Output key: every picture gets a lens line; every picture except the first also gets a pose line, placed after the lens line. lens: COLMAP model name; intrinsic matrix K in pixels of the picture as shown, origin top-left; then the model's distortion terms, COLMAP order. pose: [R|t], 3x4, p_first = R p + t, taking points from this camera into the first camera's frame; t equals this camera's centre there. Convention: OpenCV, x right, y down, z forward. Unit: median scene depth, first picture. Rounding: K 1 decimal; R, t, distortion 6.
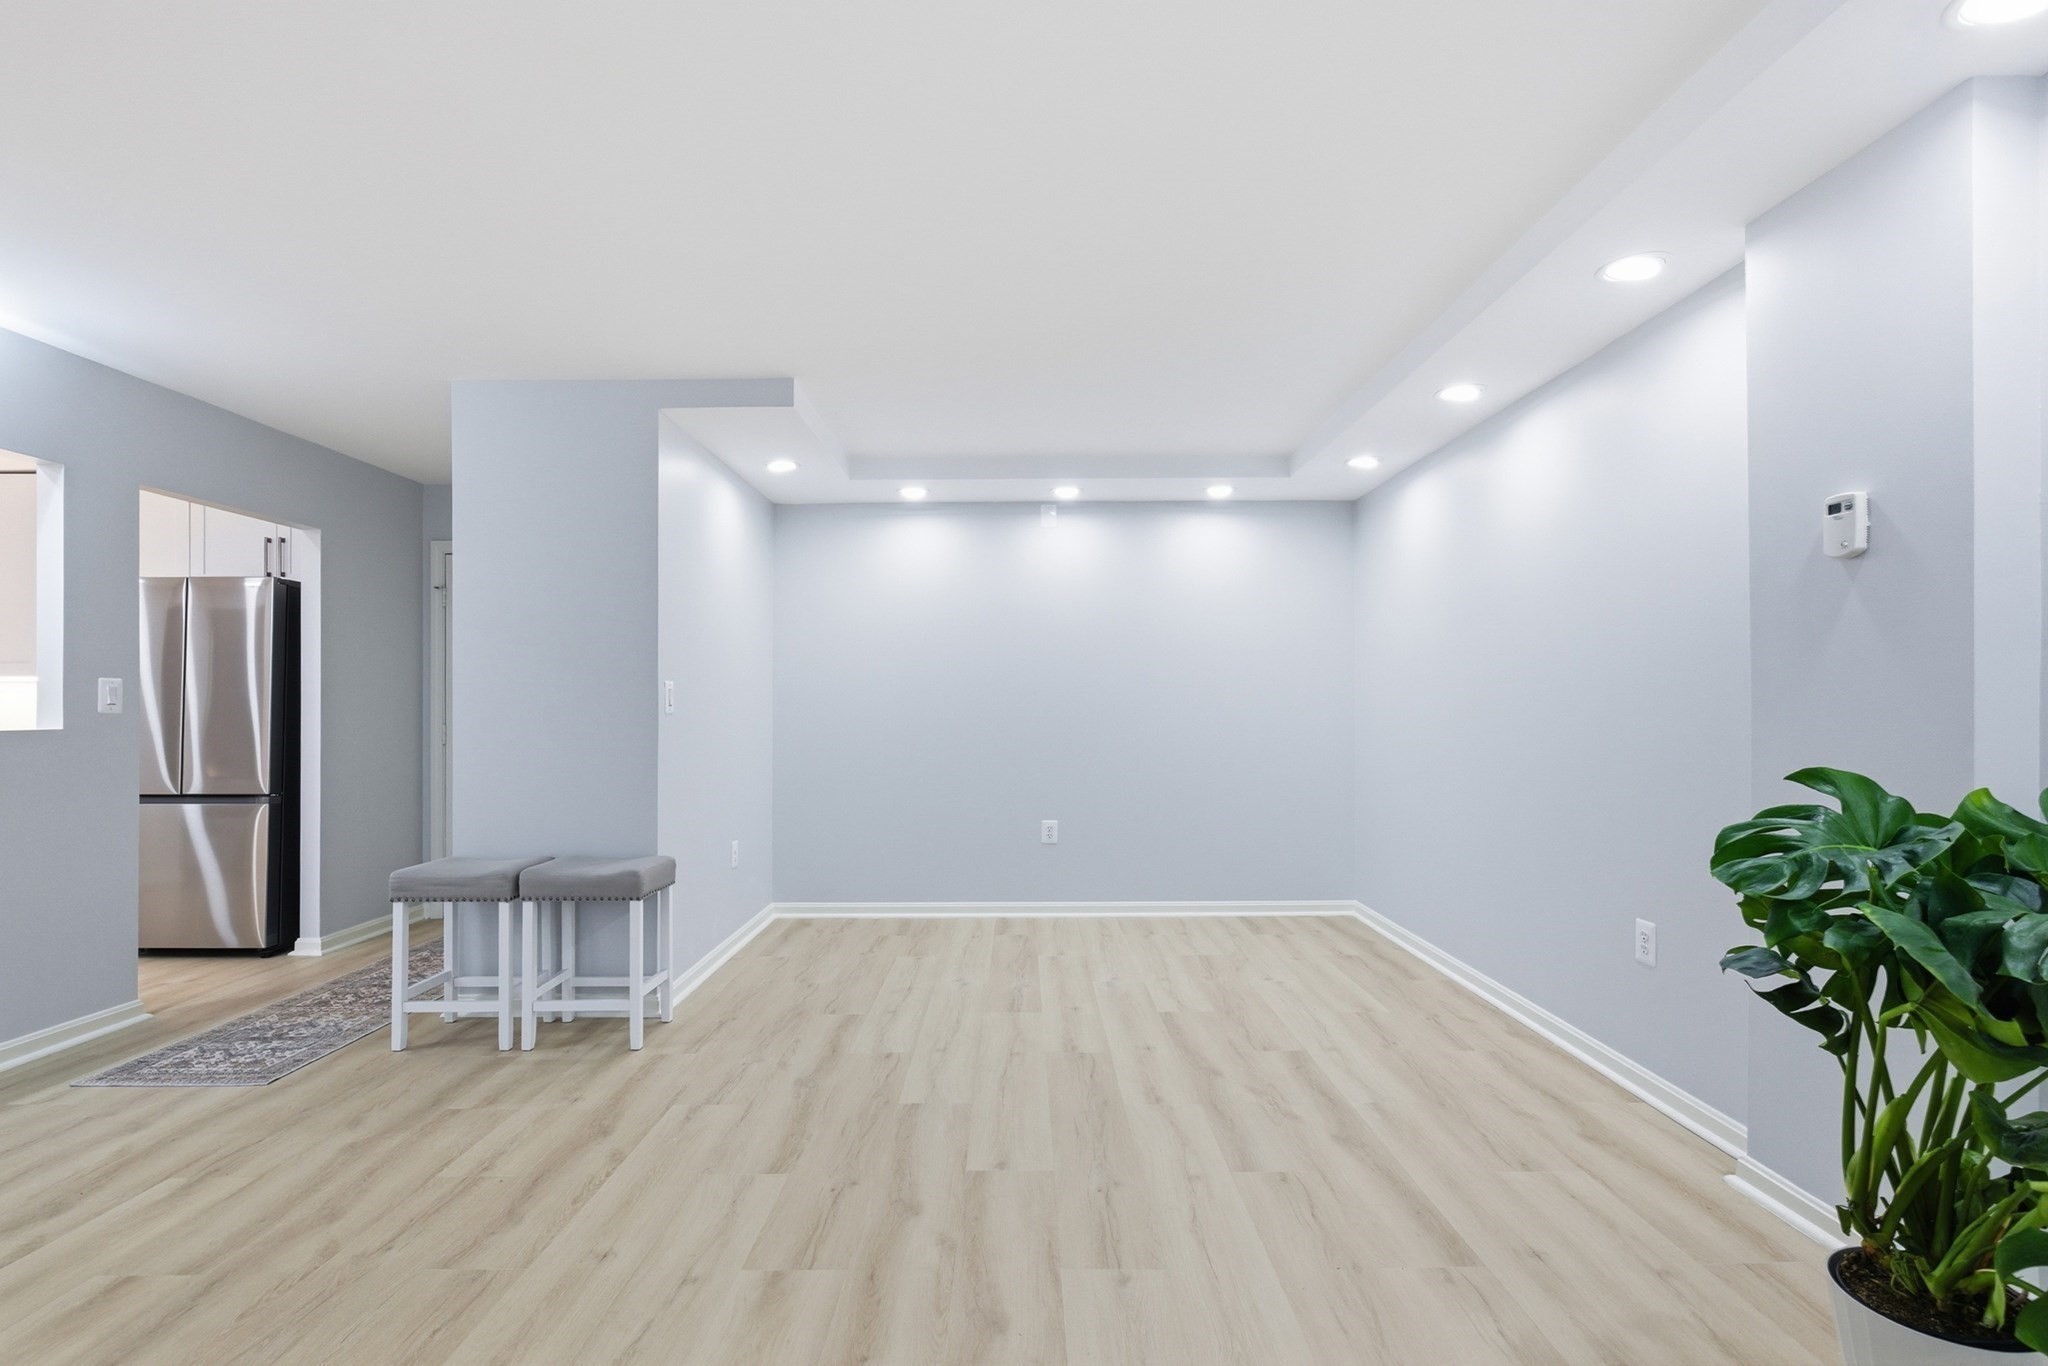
lens RADIAL K [[941.7, 0, 1025.5], [0, 941.7, 690.9], [0, 0, 1]] dist [0.001150, 0.000037]
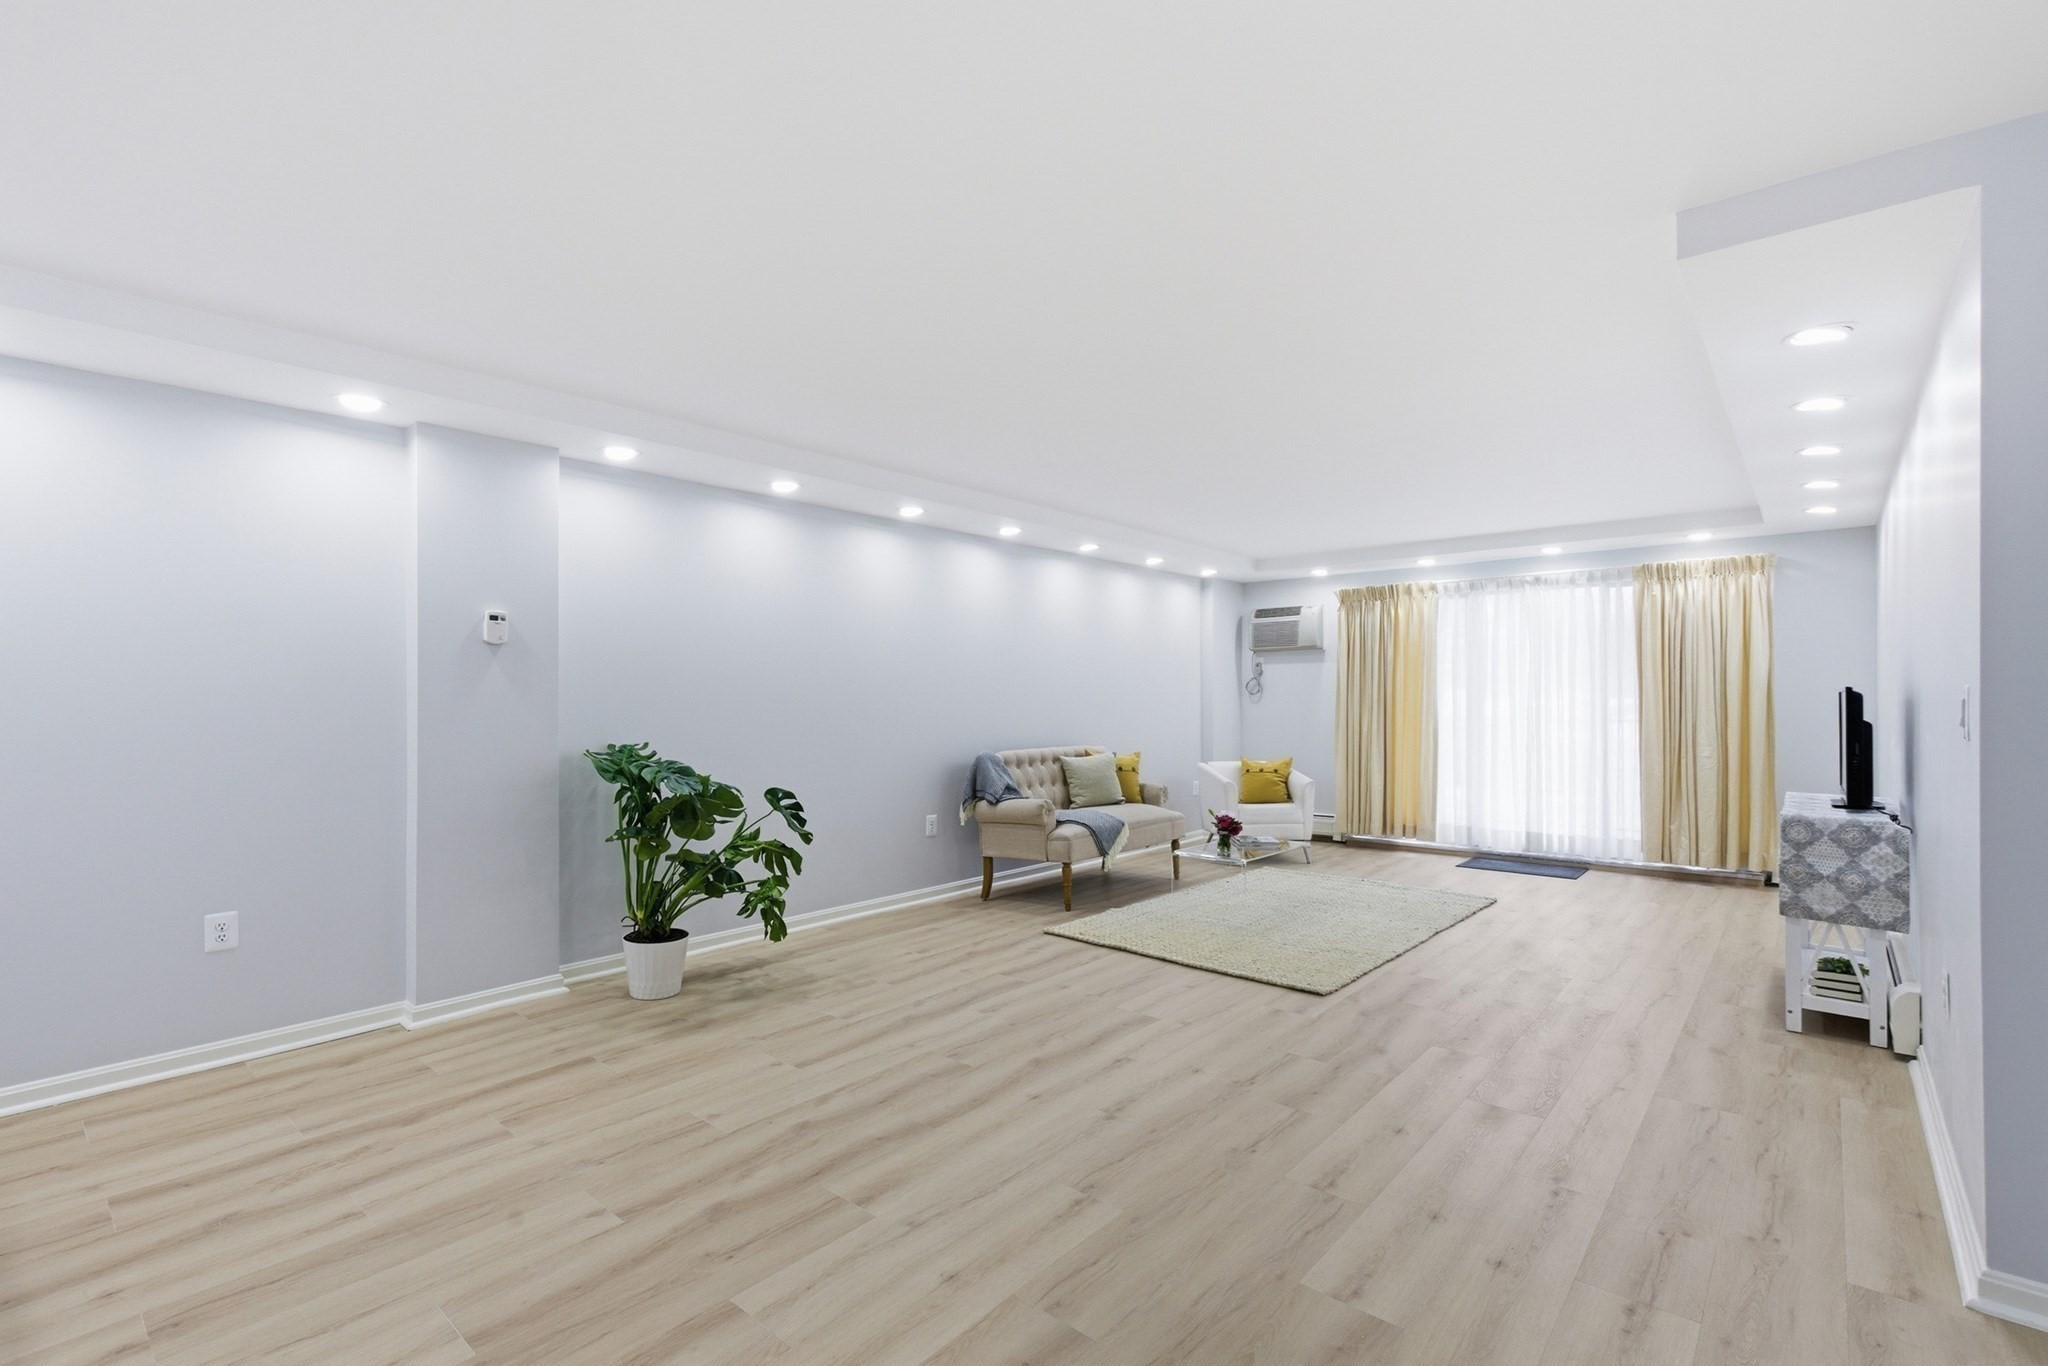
lens RADIAL K [[941.7, 0, 1023.8], [0, 941.7, 693.1], [0, 0, 1]] dist [0.001150, 0.000037]
pose [[-0.760103, 0.007146, 0.649763, -1.143729], [-0.003911, 0.999871, -0.015573, -0.015983], [-0.649791, -0.014378, -0.759977, 1.688841]]
